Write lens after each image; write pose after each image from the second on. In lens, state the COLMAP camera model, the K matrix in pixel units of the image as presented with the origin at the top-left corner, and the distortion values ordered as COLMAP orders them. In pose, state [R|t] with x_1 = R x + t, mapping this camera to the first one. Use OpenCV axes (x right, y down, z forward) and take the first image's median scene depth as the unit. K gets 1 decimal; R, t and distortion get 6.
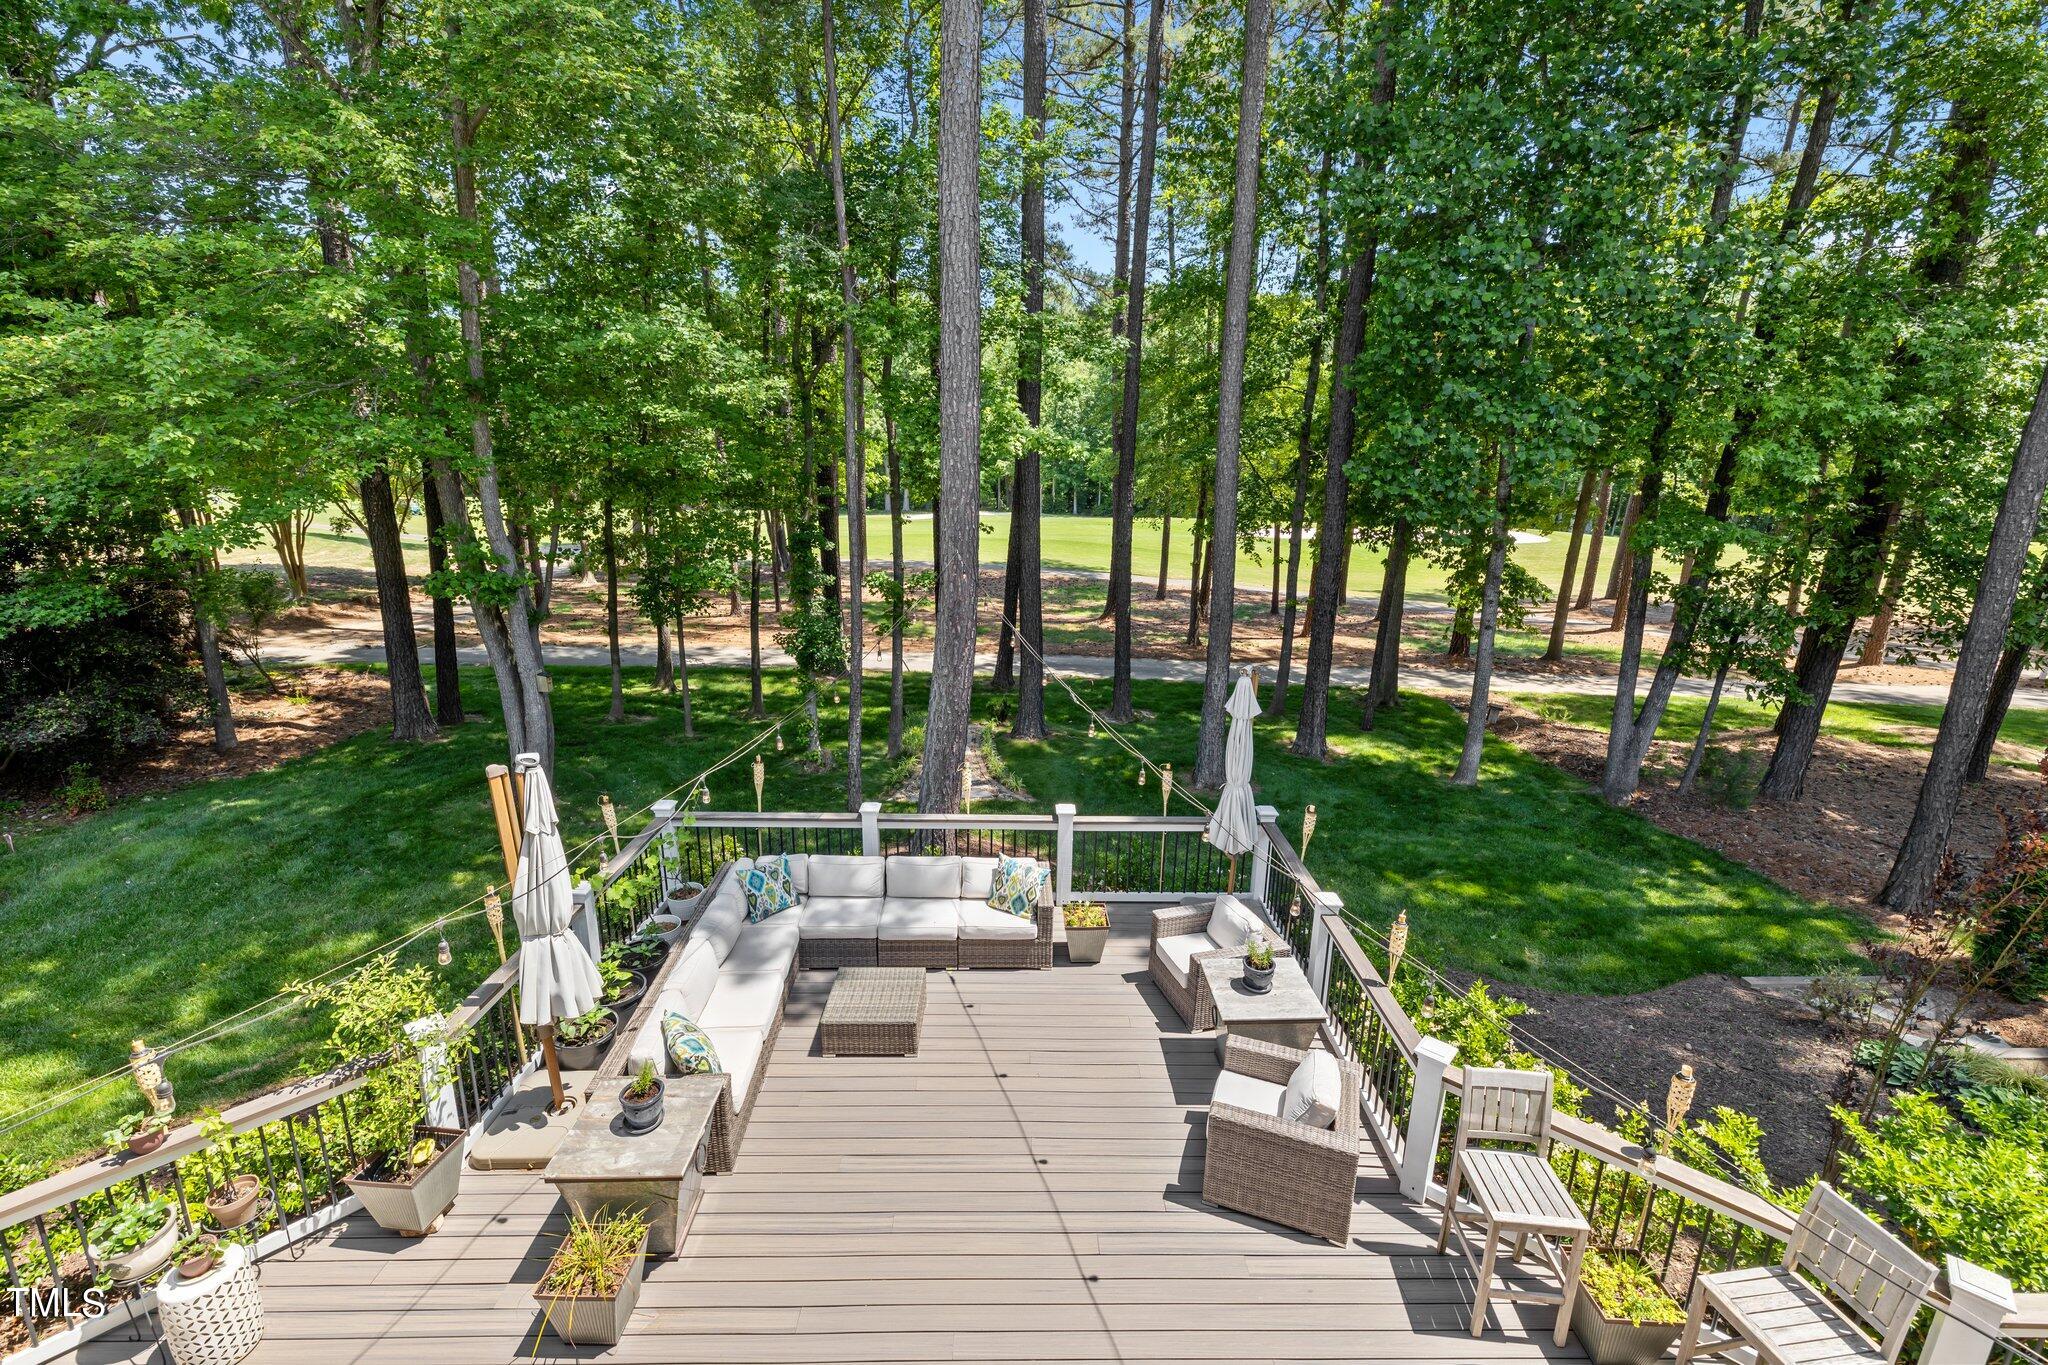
lens RADIAL K [[865.7, 0, 1012.4], [0, 865.7, 676.0], [0, 0, 1]] dist [0.000281, 0.000376]
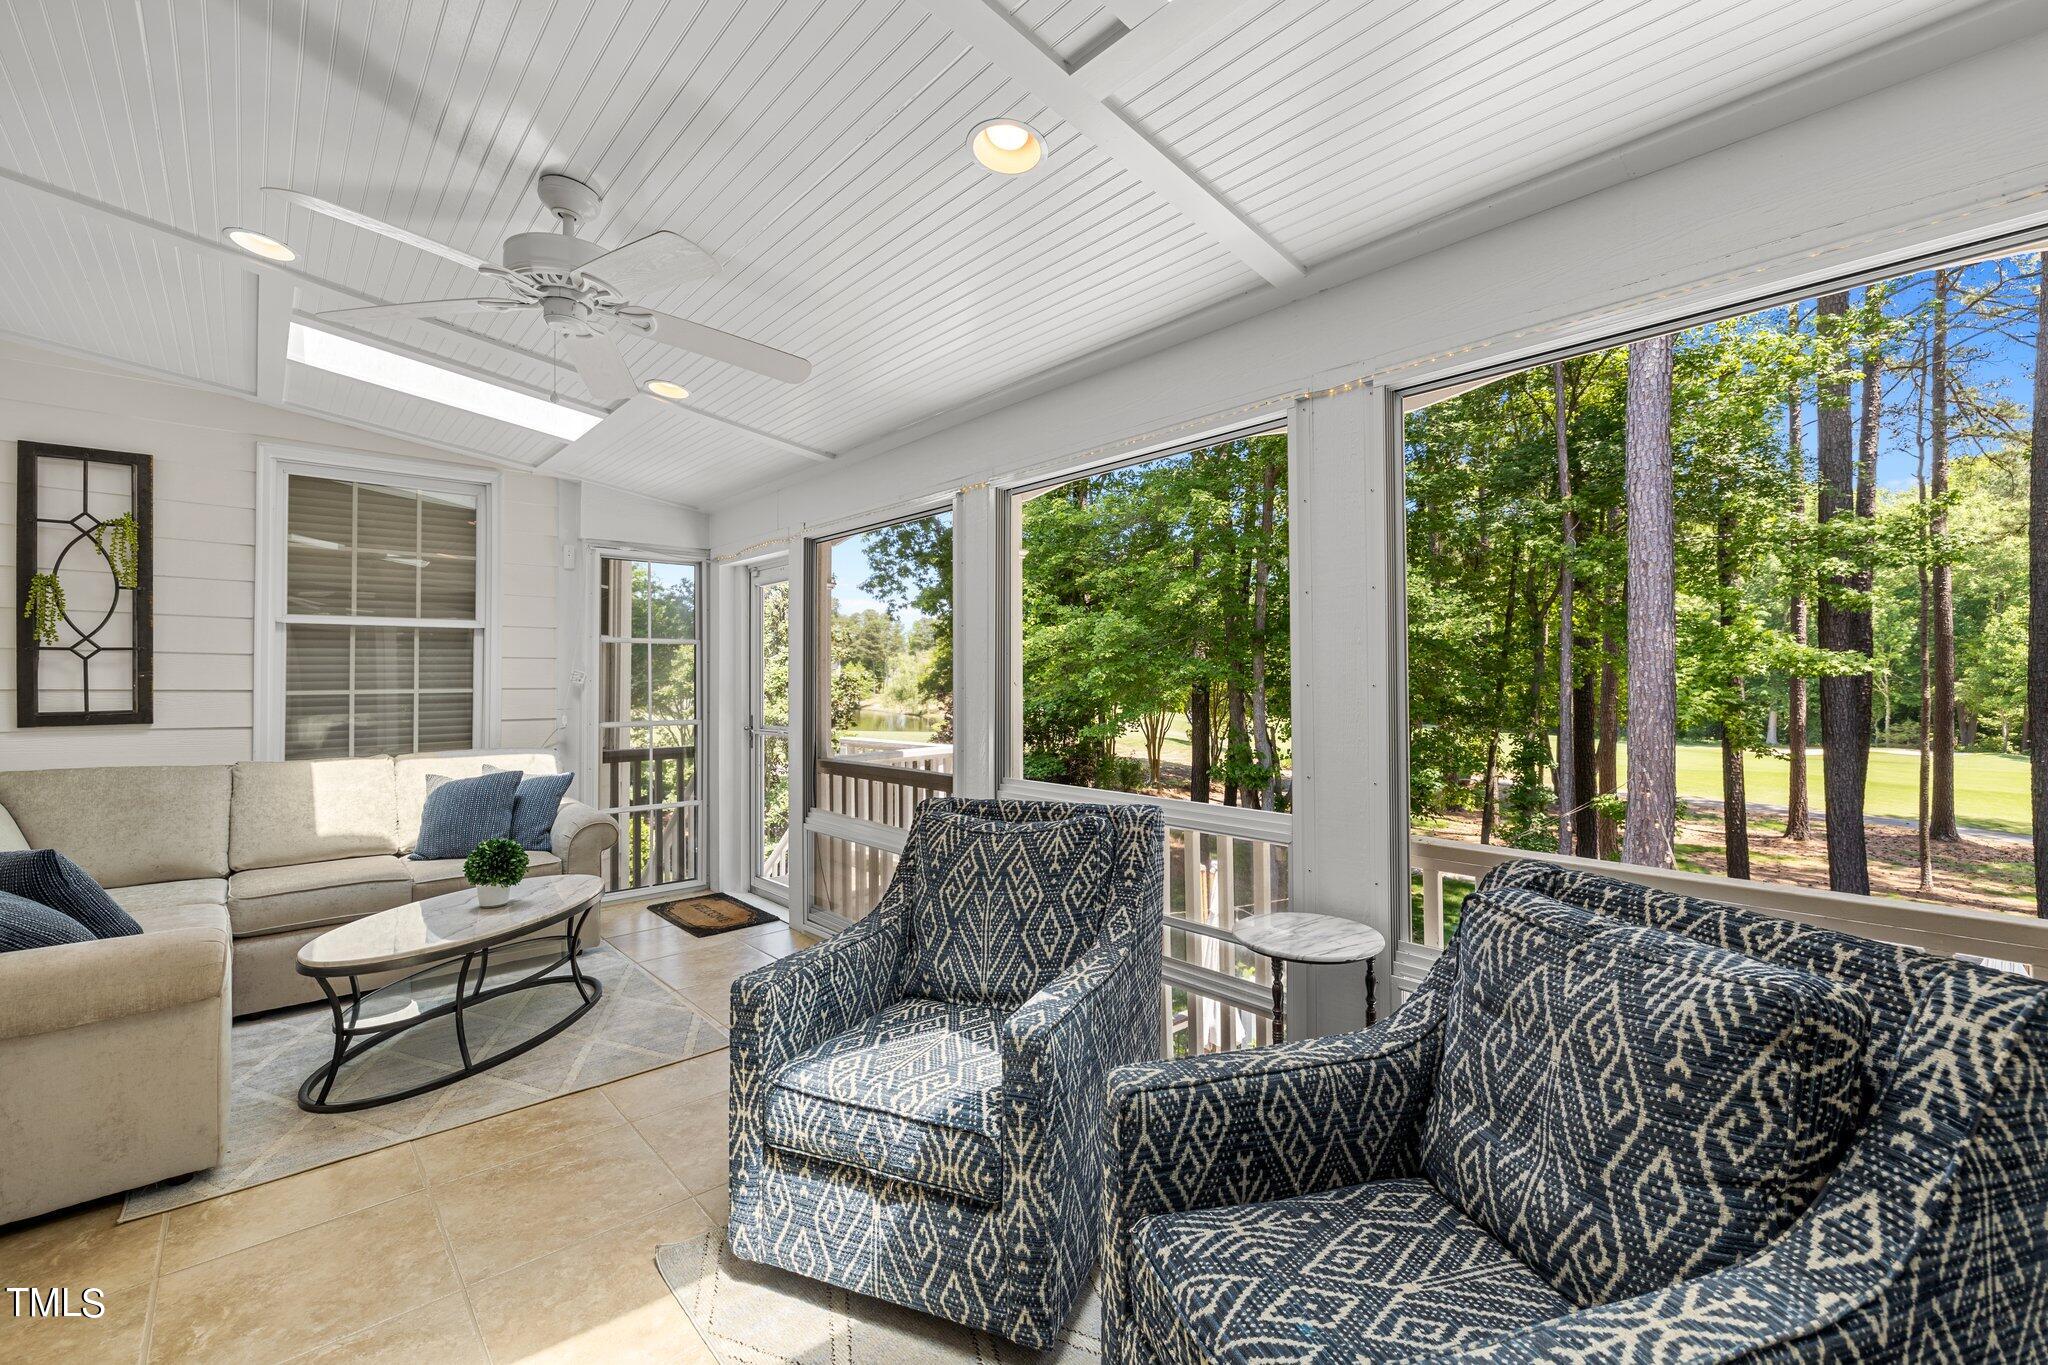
lens RADIAL K [[865.7, 0, 1012.4], [0, 865.7, 676.0], [0, 0, 1]] dist [0.000281, 0.000376]
pose [[0.641657, -0.019270, -0.766749, 0.276300], [-0.178596, 0.968451, -0.173799, 0.068435], [0.745908, 0.248458, 0.617972, -0.230136]]
